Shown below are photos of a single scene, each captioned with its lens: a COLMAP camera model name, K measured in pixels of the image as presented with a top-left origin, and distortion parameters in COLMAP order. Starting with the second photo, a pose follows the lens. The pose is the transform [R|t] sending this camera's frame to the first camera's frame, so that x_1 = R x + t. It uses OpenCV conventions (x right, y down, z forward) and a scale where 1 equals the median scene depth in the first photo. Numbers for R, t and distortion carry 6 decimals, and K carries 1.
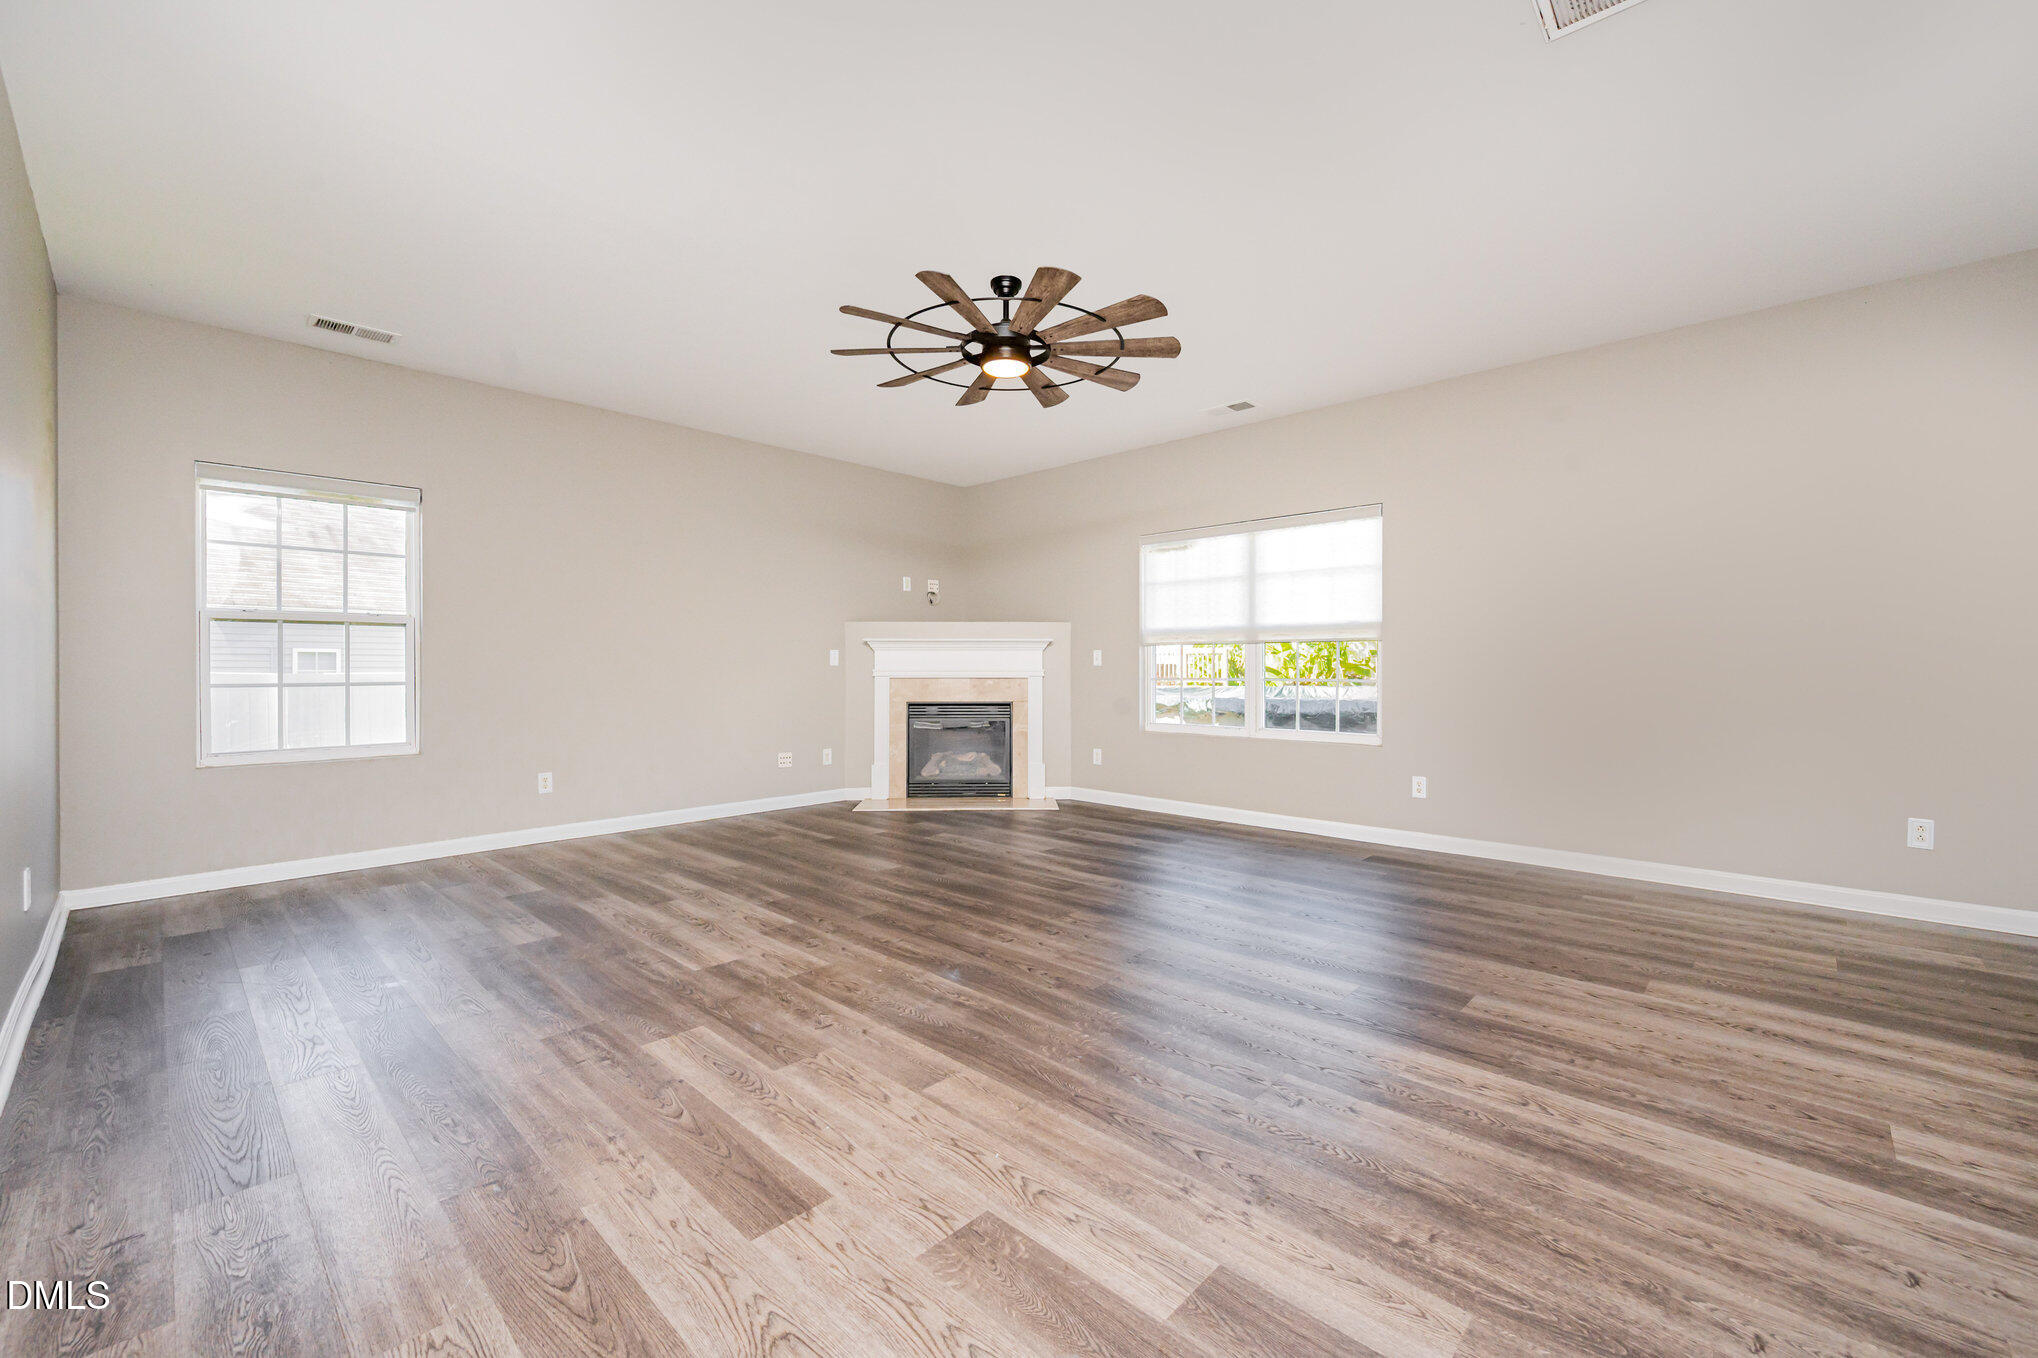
lens RADIAL K [[819.6, 0, 1016.1], [0, 819.6, 667.9], [0, 0, 1]] dist [-0.000541, 0.000504]
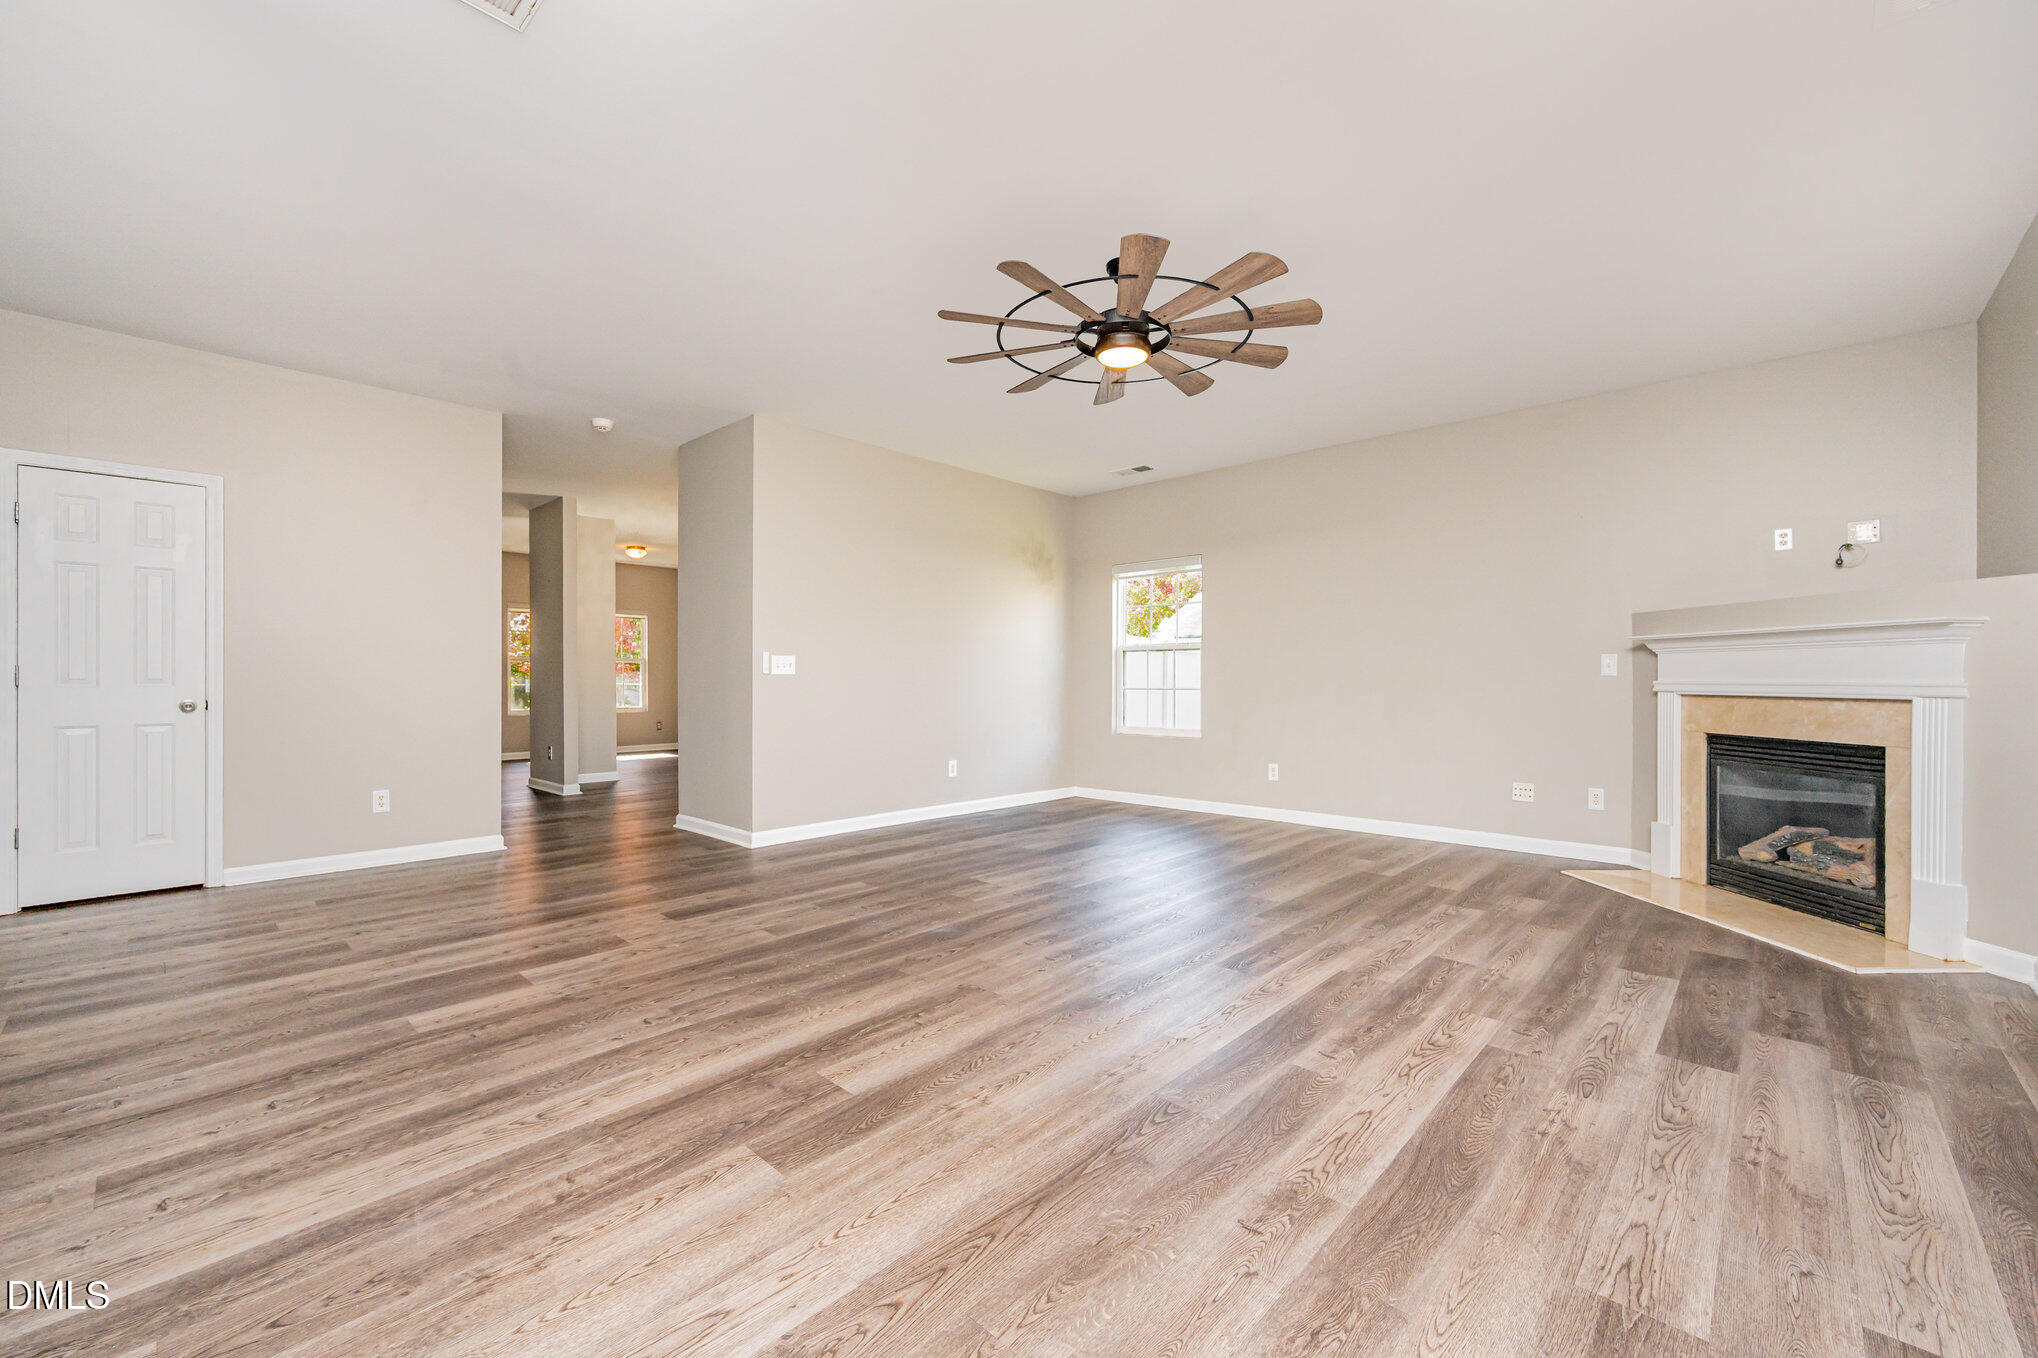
lens RADIAL K [[813.5, 0, 1039.0], [0, 813.5, 679.6], [0, 0, 1]] dist [-0.002428, -0.000266]
pose [[0.021793, -0.000368, -0.999762, 1.527991], [0.000940, 0.999999, -0.000348, 0.001141], [0.999762, -0.000932, 0.021794, 1.493609]]
